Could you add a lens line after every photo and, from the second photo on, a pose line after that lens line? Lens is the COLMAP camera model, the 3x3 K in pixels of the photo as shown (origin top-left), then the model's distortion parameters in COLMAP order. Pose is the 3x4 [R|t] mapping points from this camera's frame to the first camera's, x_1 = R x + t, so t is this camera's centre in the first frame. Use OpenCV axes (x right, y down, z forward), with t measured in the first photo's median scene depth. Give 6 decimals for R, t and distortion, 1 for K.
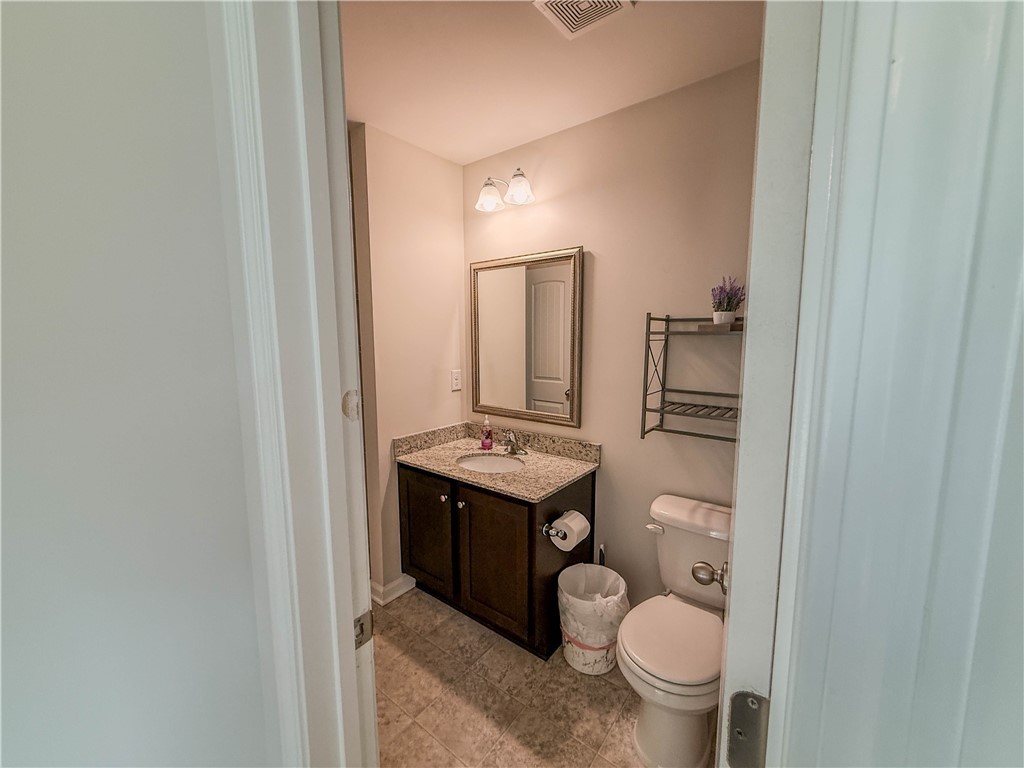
lens RADIAL K [[407.3, 0, 510.2], [0, 407.3, 383.7], [0, 0, 1]] dist [-0.001833, -0.000512]
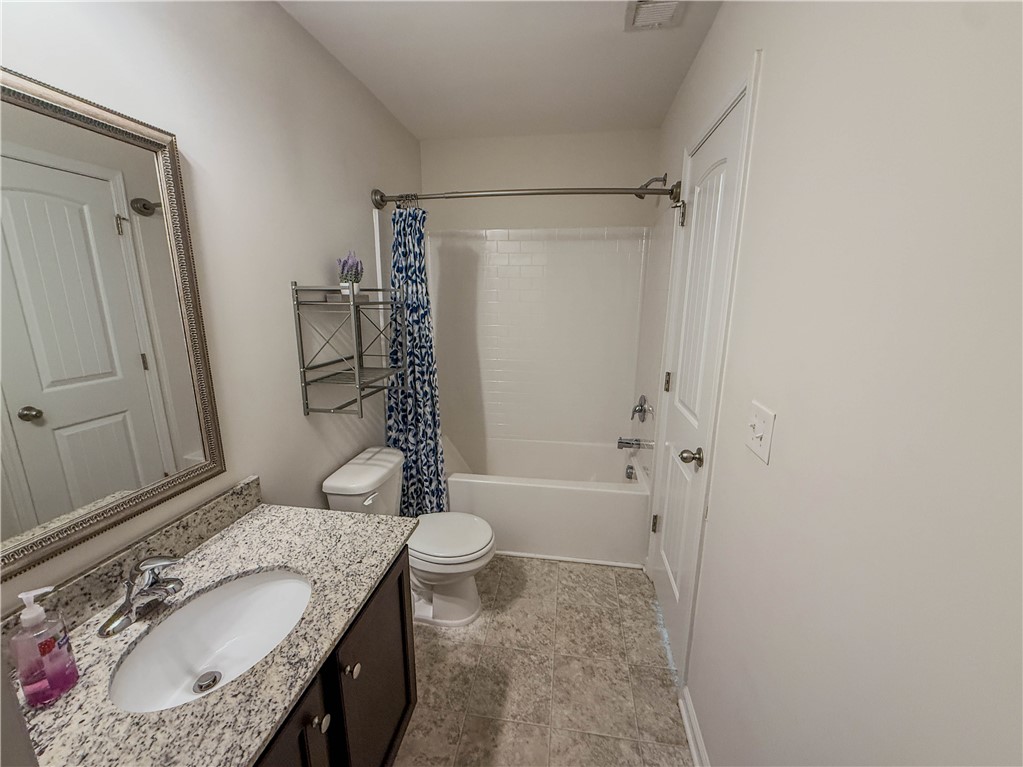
lens RADIAL K [[406.9, 0, 509.7], [0, 406.9, 383.2], [0, 0, 1]] dist [-0.001833, -0.000512]
pose [[-0.486055, -0.181182, 0.854941, -0.646094], [0.100163, 0.960278, 0.260450, -0.156520], [-0.868169, 0.212226, -0.448600, 1.139231]]
